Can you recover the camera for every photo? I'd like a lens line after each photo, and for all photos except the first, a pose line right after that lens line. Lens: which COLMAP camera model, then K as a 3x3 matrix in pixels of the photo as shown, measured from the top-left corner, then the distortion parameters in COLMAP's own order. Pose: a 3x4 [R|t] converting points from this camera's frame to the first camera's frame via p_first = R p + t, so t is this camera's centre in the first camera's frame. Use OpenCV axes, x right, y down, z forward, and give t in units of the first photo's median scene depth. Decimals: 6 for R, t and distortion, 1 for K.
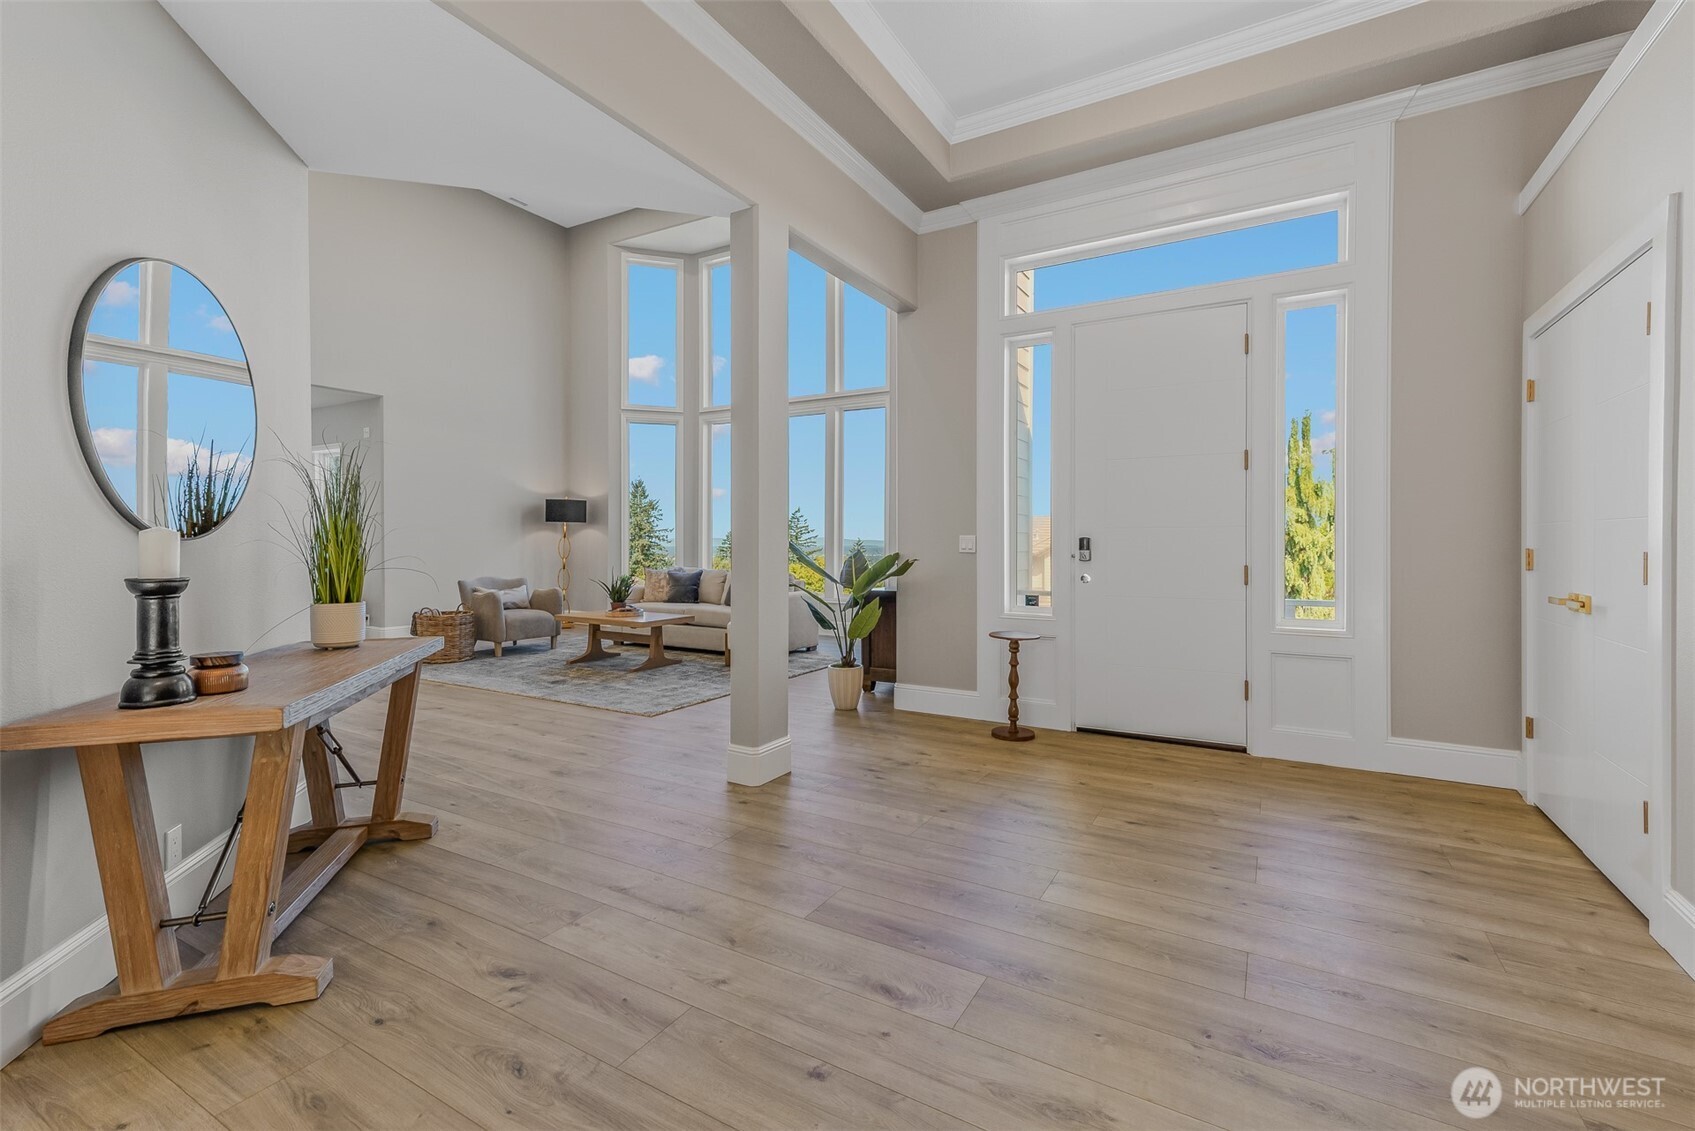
lens RADIAL K [[741.1, 0, 853.3], [0, 741.1, 552.5], [0, 0, 1]] dist [0.015712, 0.000034]
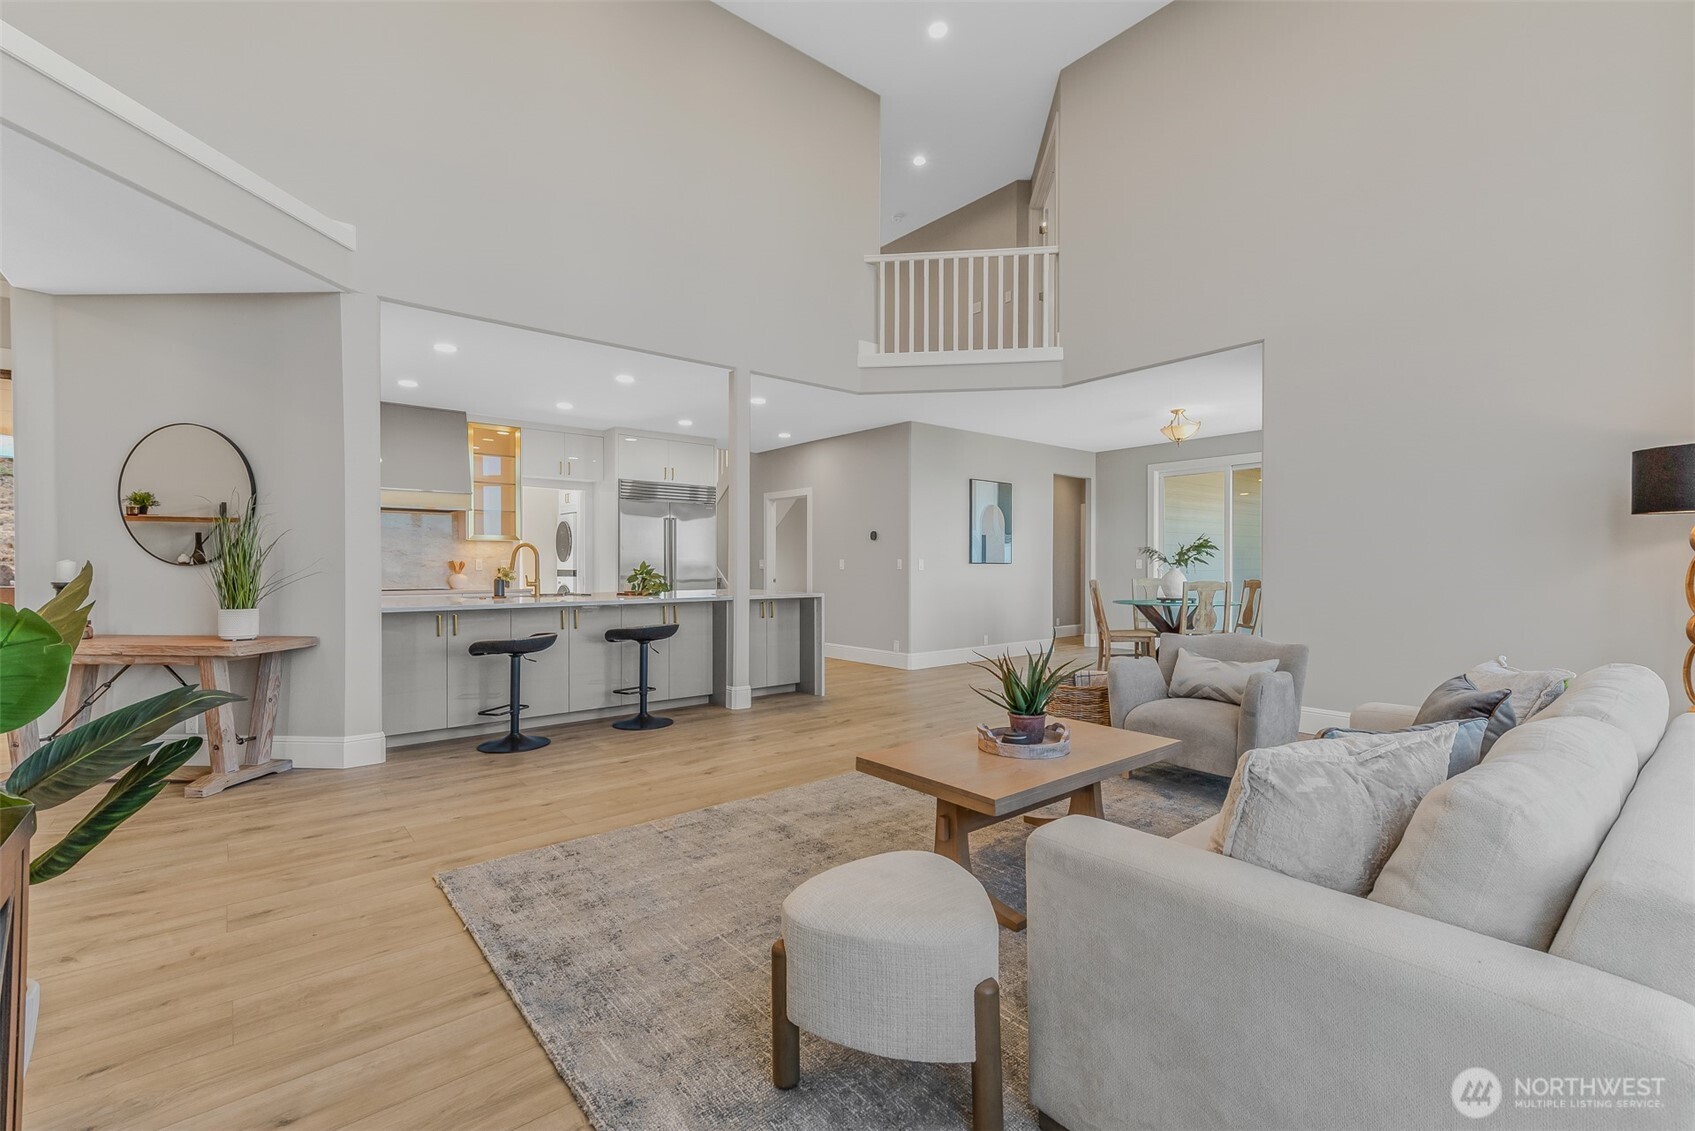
lens RADIAL K [[724.0, 0, 851.2], [0, 724.0, 560.3], [0, 0, 1]] dist [0.019258, 0.000531]
pose [[-0.341928, -0.007066, -0.939700, 0.089661], [-0.012793, 0.999914, -0.002864, -0.014511], [0.939639, 0.011043, -0.341989, 0.929162]]
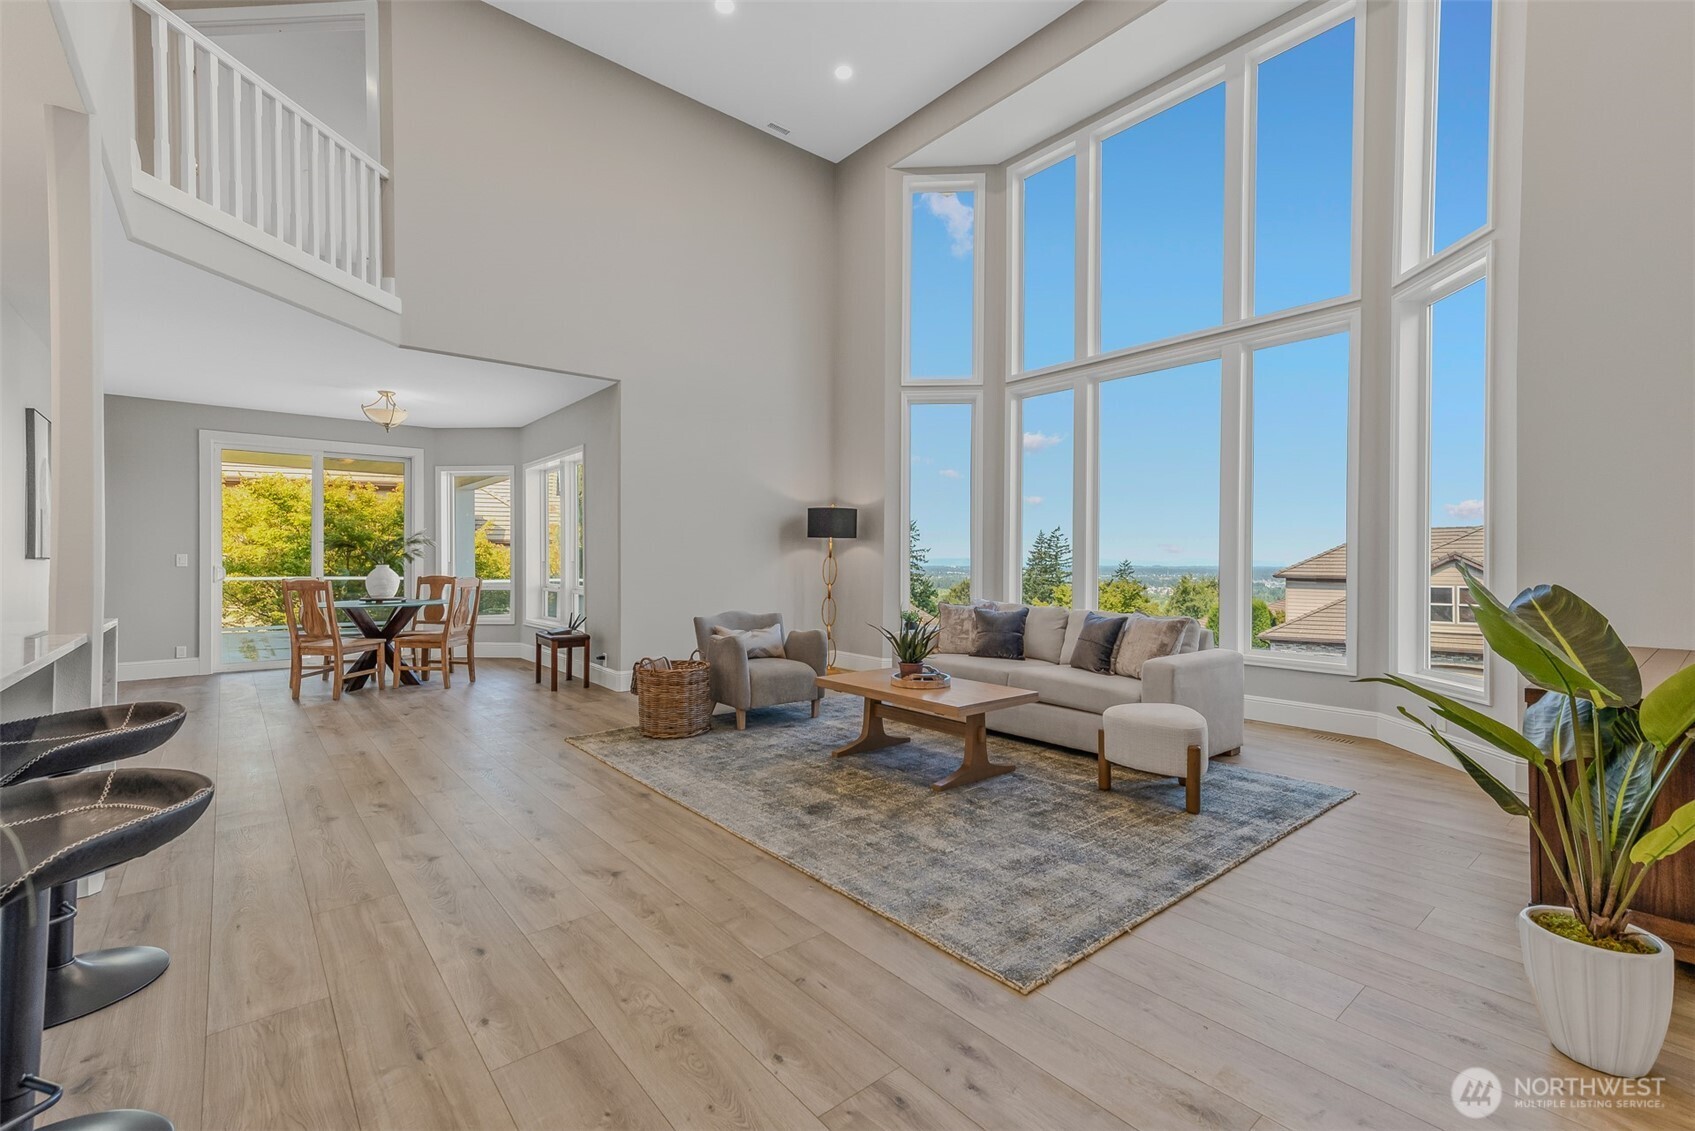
lens RADIAL K [[724.0, 0, 851.2], [0, 724.0, 560.3], [0, 0, 1]] dist [0.019258, 0.000531]
pose [[0.942093, -0.001260, -0.335351, -0.141755], [-0.004229, 0.999869, -0.015637, -0.007142], [0.335326, 0.016150, 0.941964, 0.365592]]
